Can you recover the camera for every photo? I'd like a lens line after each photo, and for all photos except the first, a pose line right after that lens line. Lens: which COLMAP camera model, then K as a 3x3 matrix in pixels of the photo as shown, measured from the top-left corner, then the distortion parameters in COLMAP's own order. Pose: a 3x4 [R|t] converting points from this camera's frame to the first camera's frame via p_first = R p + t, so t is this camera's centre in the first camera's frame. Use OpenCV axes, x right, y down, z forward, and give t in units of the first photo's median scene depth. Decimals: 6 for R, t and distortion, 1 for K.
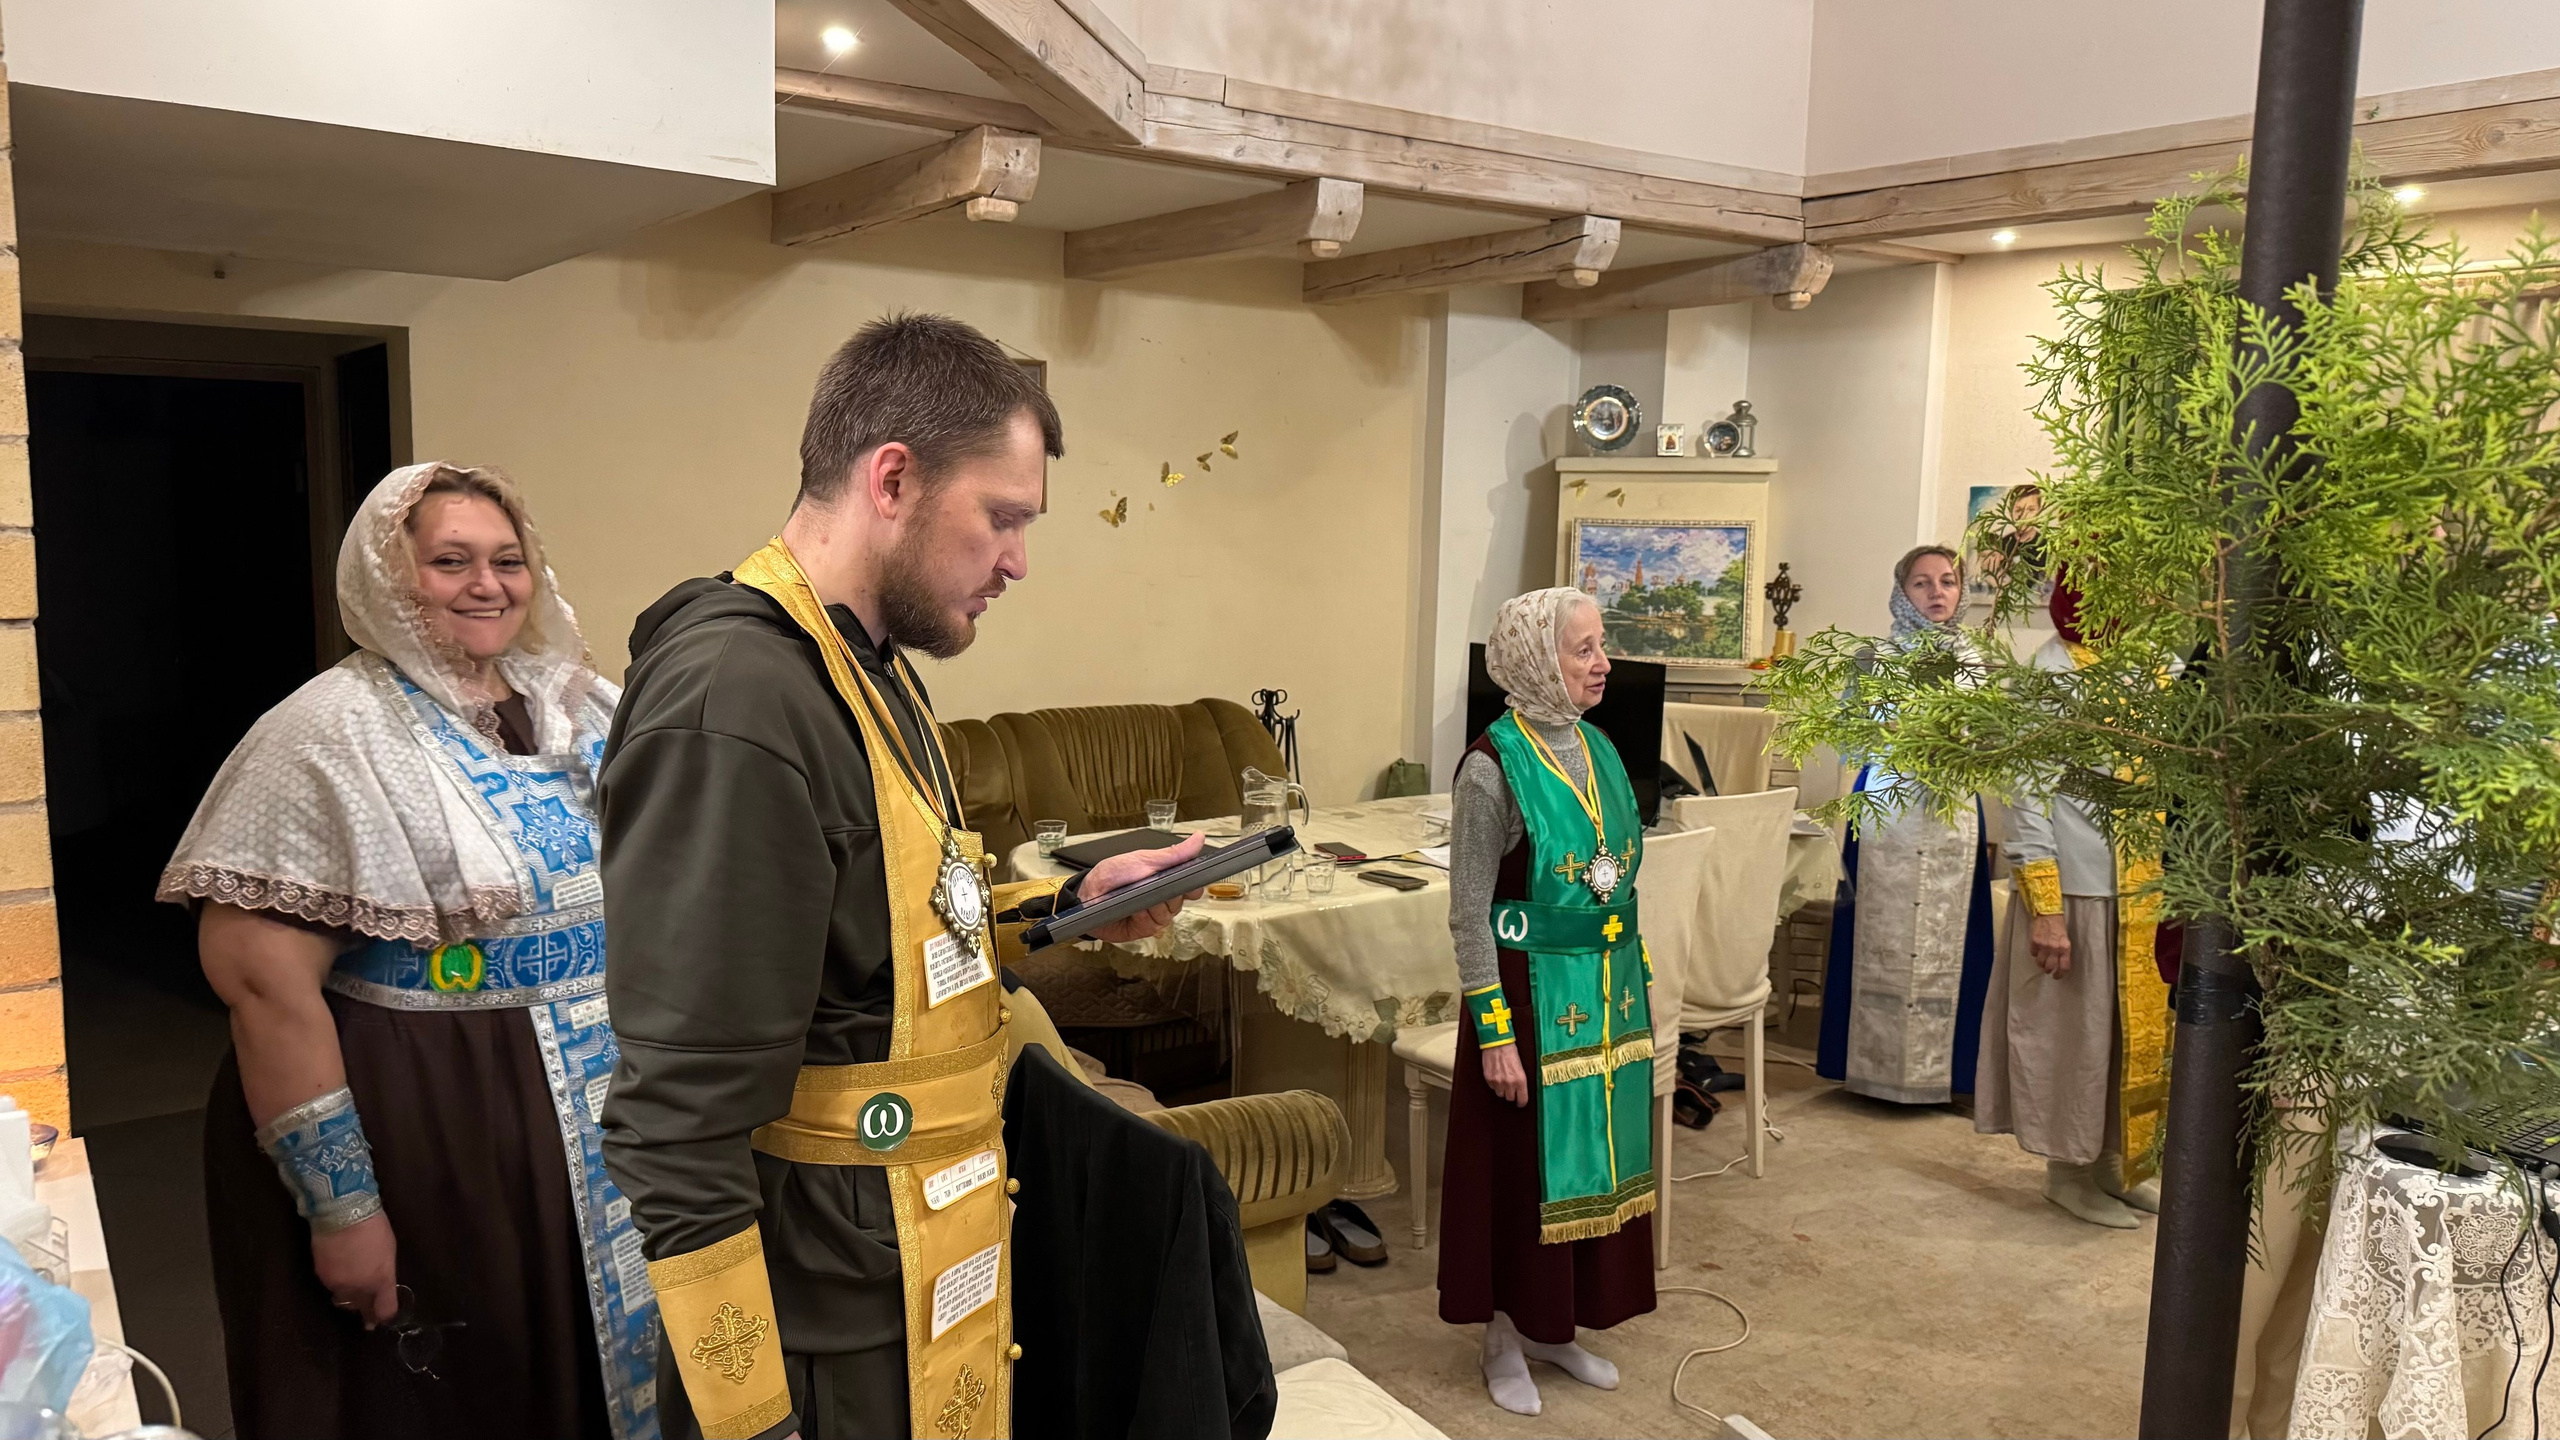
lens RADIAL K [[1811.0, 0, 1280.0], [0, 1811.0, 720.0], [0, 0, 1]] dist [0.086344, -0.114182]
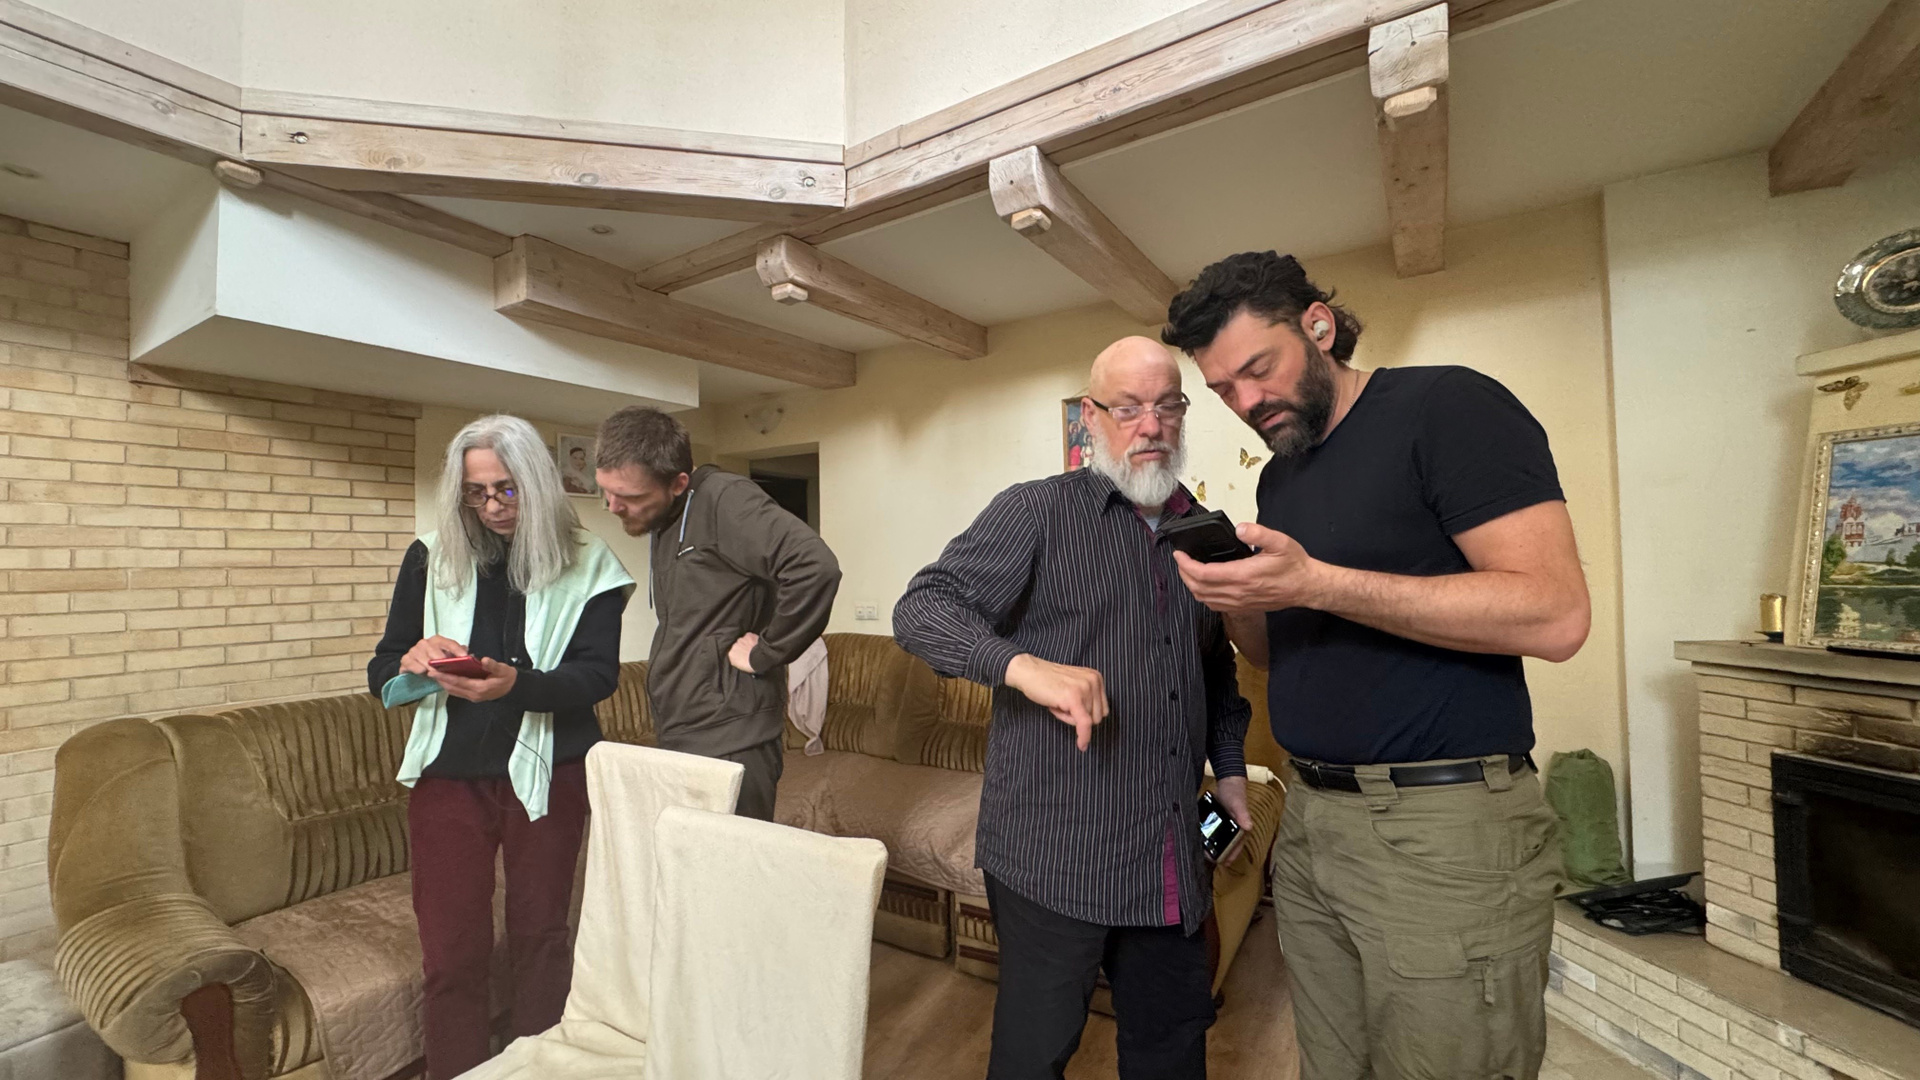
lens RADIAL K [[776.6, 0, 960.0], [0, 776.6, 540.0], [0, 0, 1]] dist [-0.000898, 0.000678]
pose [[0.357639, -0.055846, -0.932189, 0.320609], [-0.085619, 0.992045, -0.092280, -0.018038], [0.929927, 0.112816, 0.350013, 0.612625]]
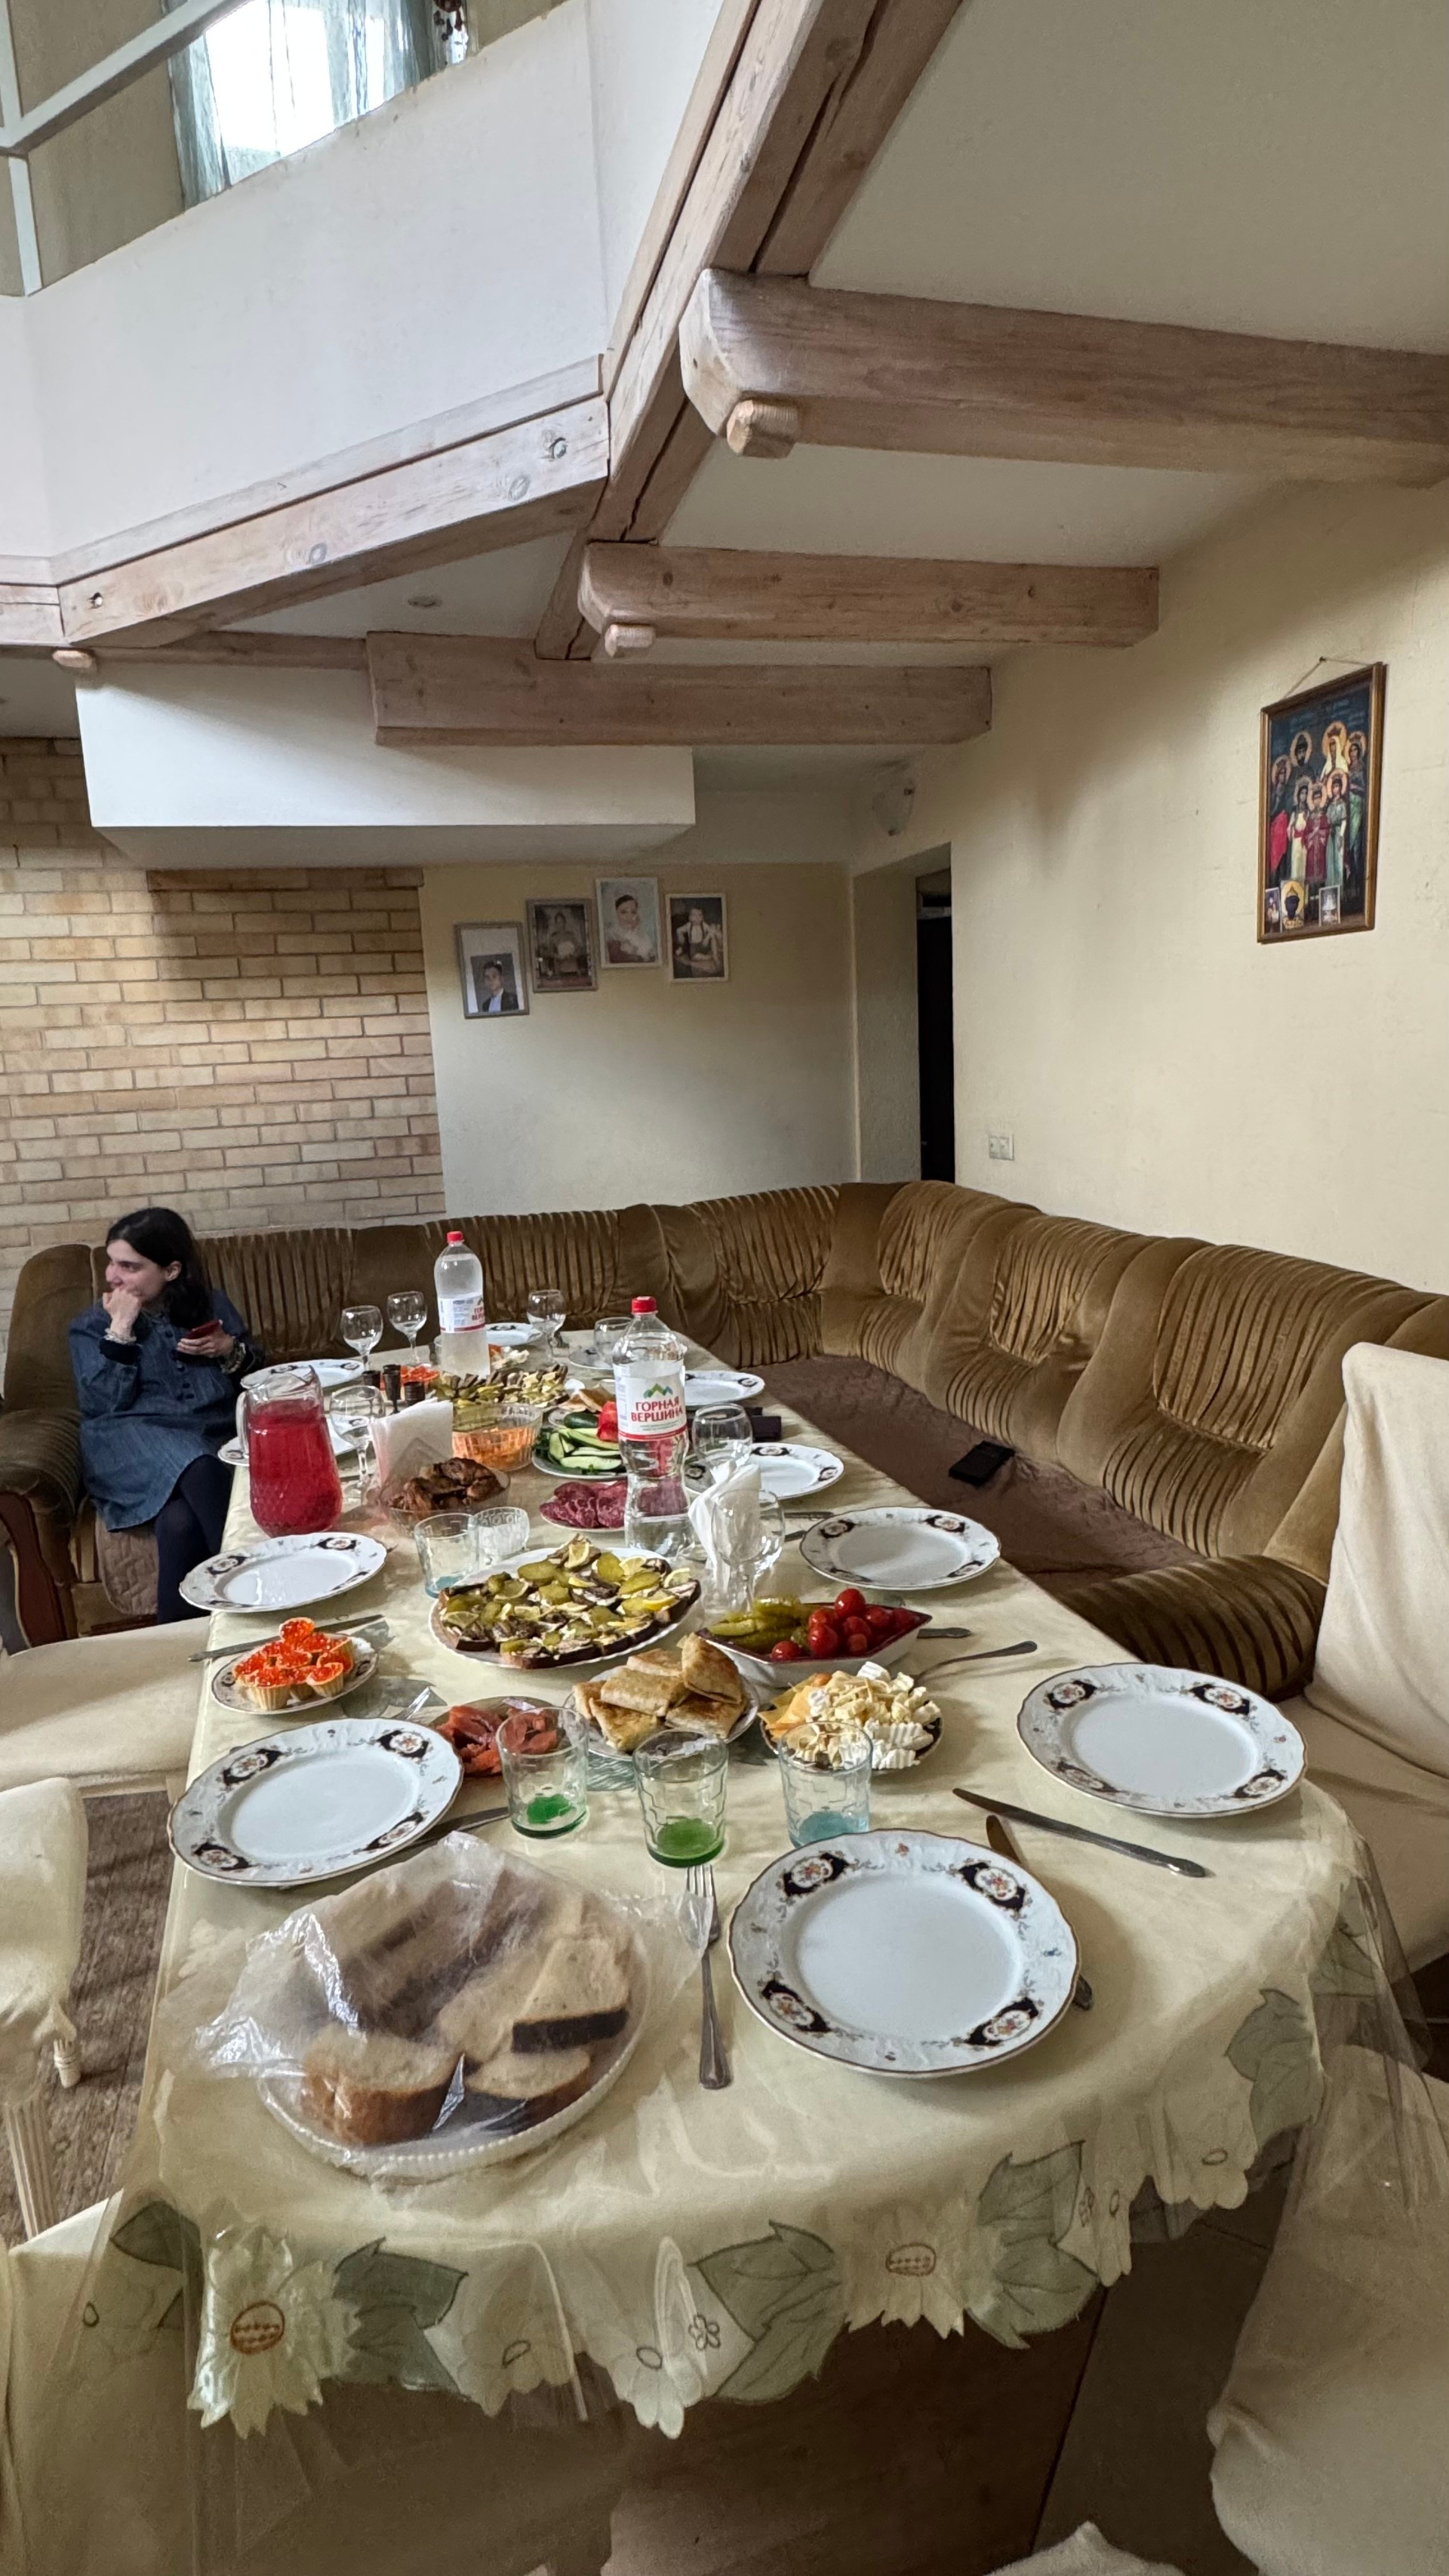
lens RADIAL K [[1290.0, 0, 721.6], [0, 1290.0, 1287.2], [0, 0, 1]] dist [0.000421, -0.001142]
pose [[-0.358770, 0.172724, -0.917306, 0.318960], [-0.072793, 0.974560, 0.211975, -0.065979], [0.930583, 0.142824, -0.337070, 0.863398]]
